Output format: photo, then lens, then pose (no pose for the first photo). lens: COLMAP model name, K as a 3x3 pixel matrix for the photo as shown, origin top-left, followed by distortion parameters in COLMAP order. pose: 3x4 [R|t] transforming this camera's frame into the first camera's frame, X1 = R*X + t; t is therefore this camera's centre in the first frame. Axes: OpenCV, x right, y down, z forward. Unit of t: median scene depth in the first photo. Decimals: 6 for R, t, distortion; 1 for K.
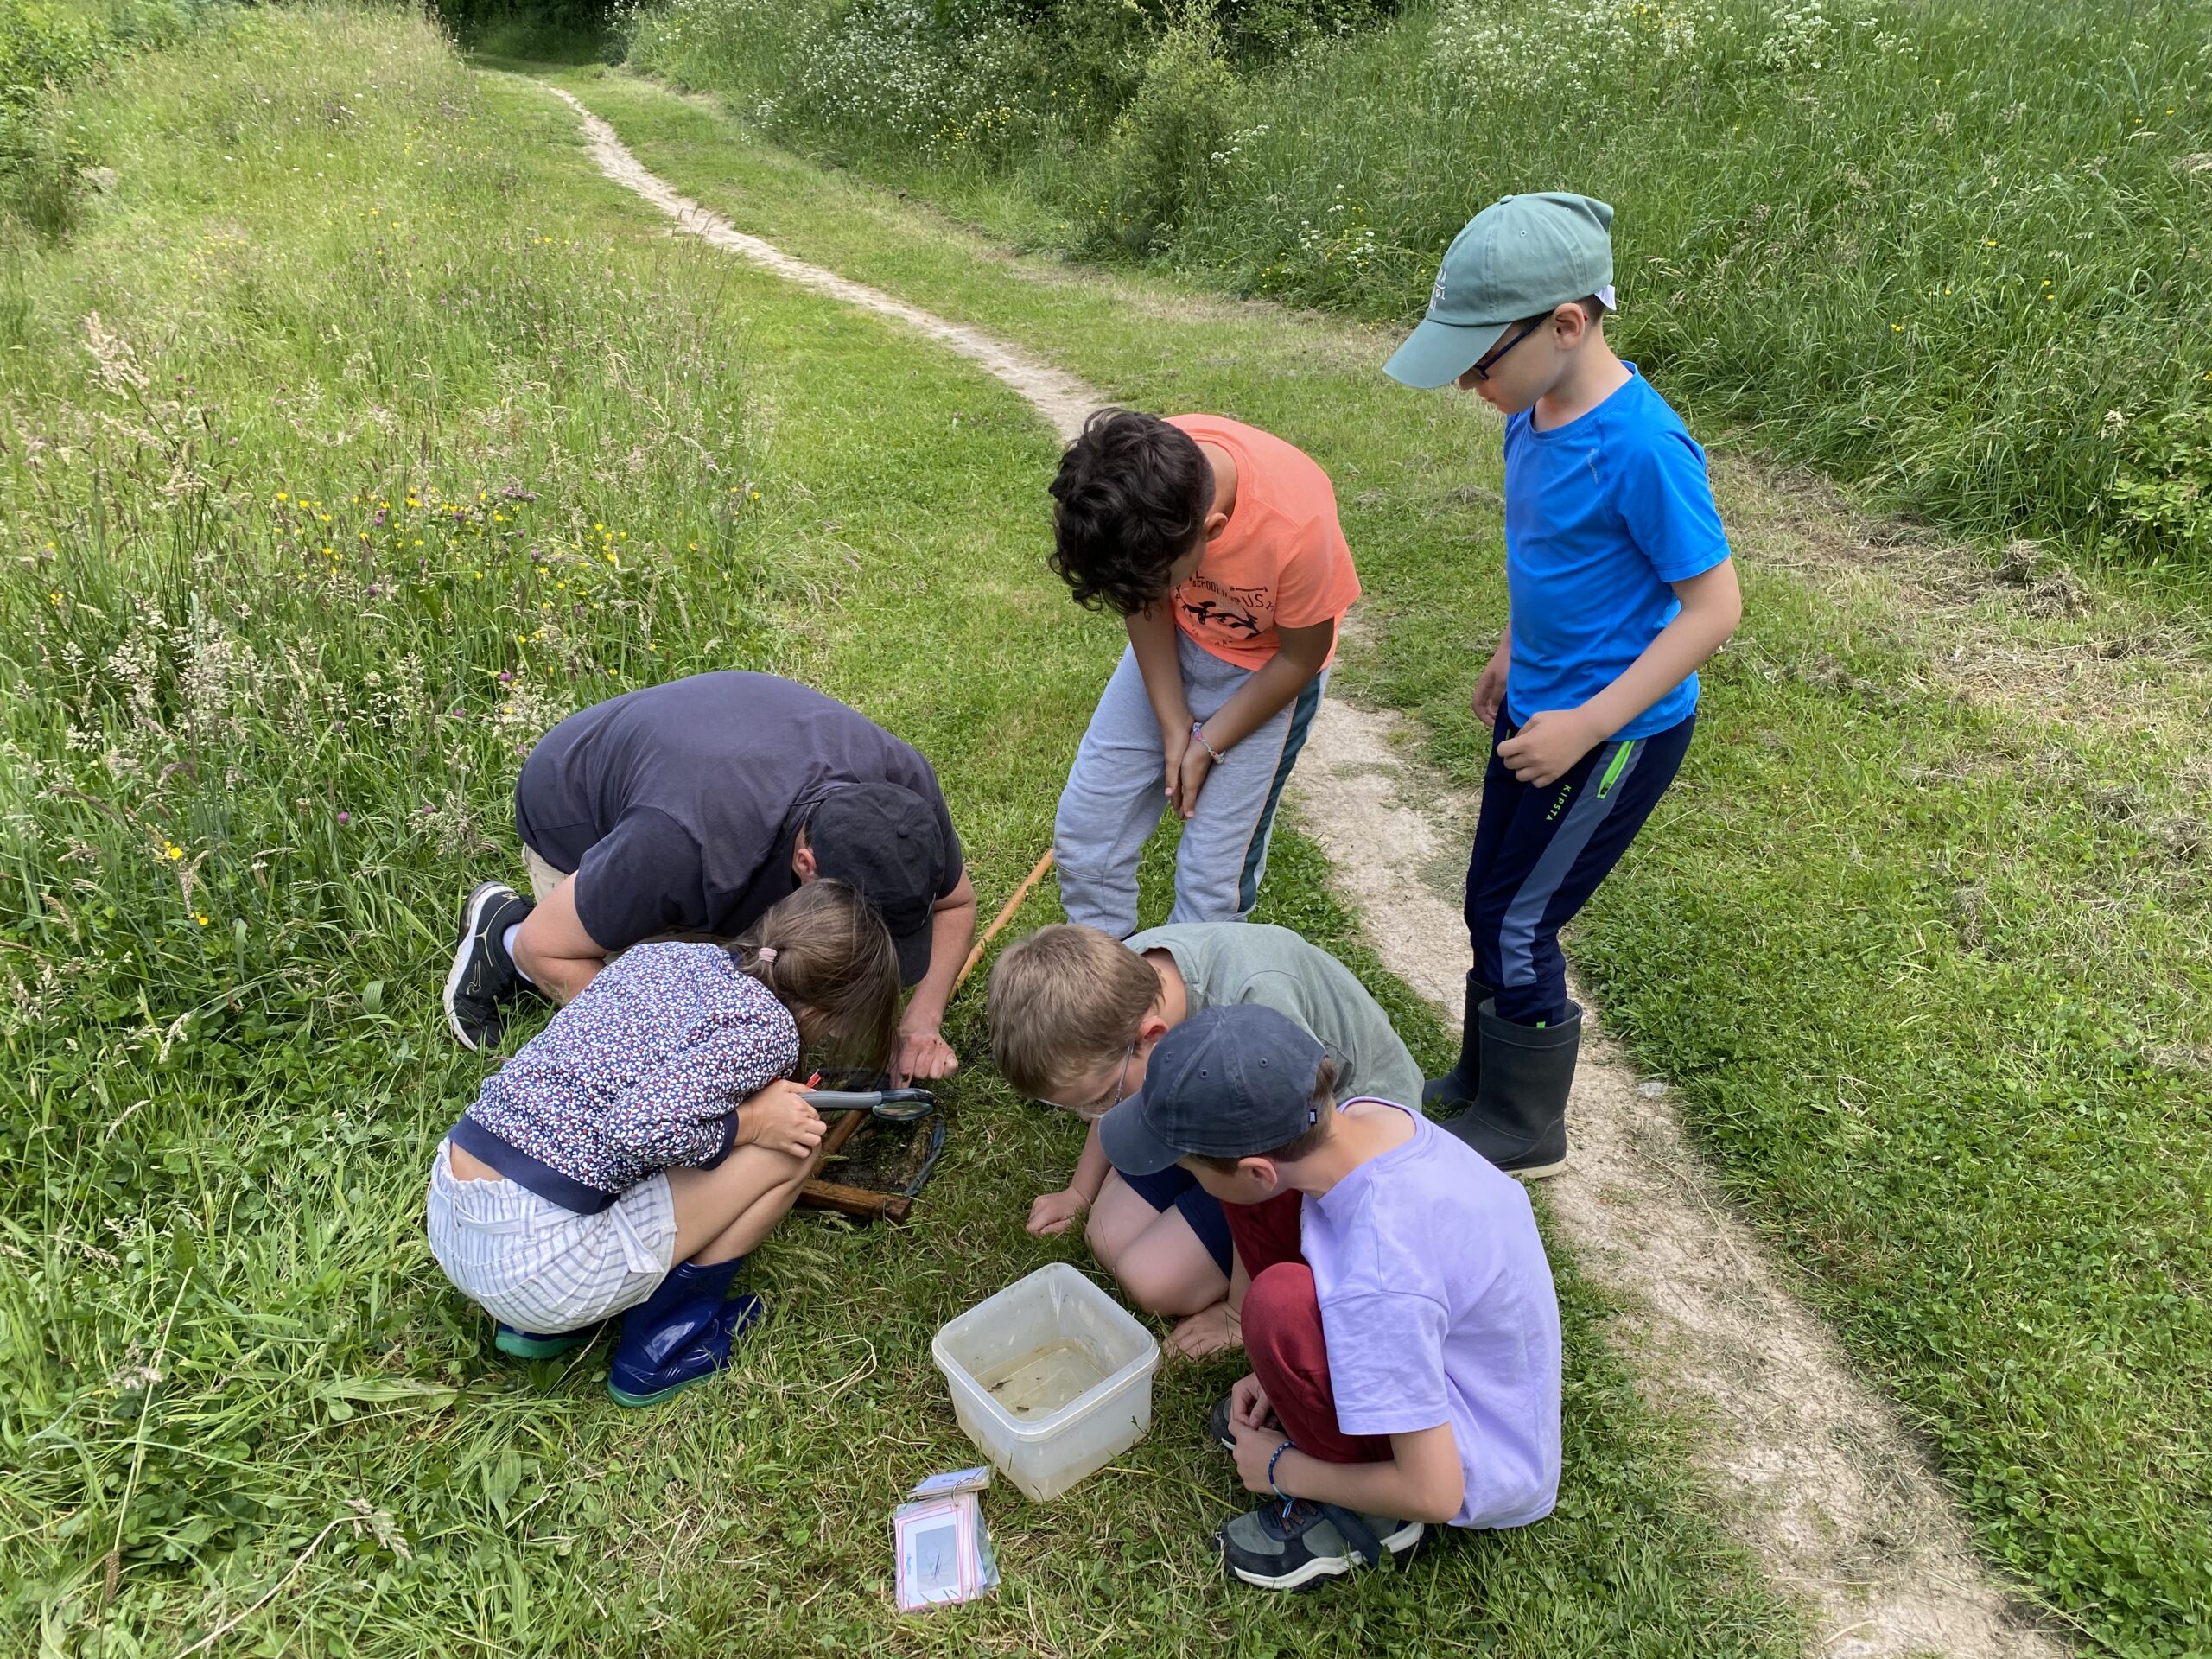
lens RADIAL K [[1699.9, 0, 1105.6], [0, 1699.9, 833.0], [0, 0, 1]] dist [0.022547, -0.015117]
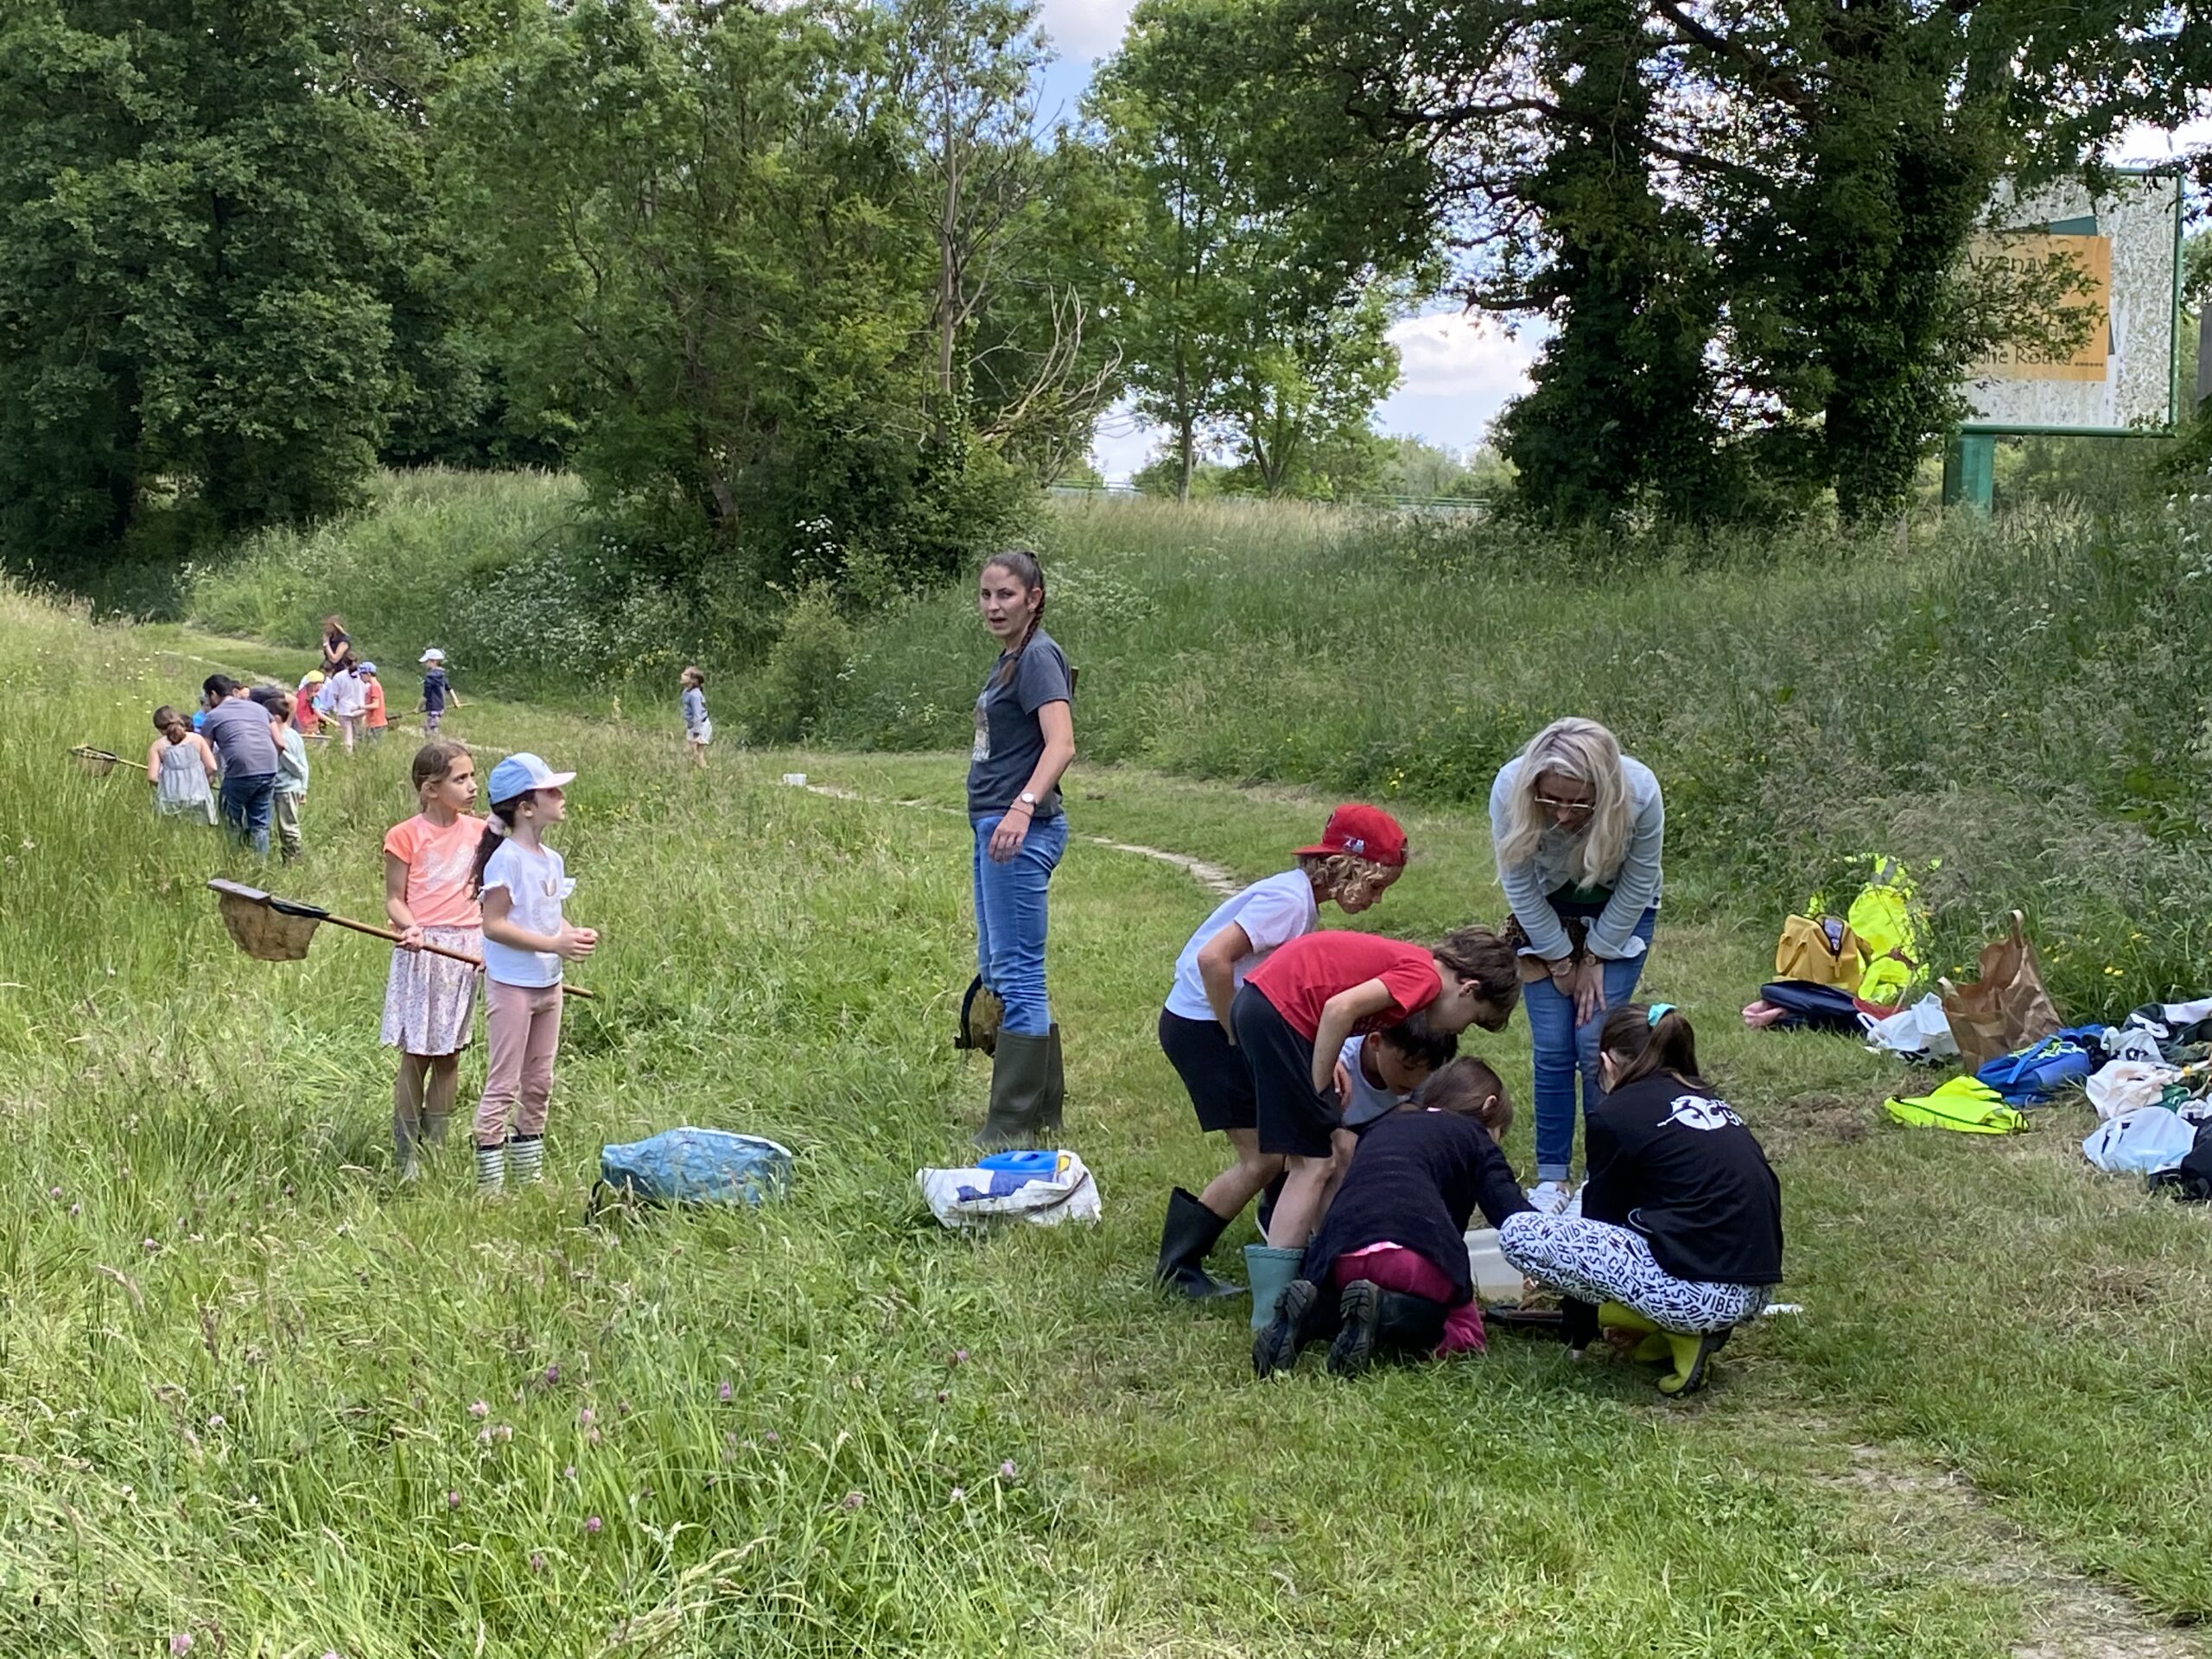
lens RADIAL K [[3275.5, 0, 1096.7], [0, 3275.5, 834.9], [0, 0, 1]] dist [0.052940, 0.000000]
pose [[0.985346, -0.044417, 0.164685, -0.173254], [0.097051, 0.939972, -0.327160, 0.627043], [-0.140268, 0.338349, 0.930508, -1.492100]]
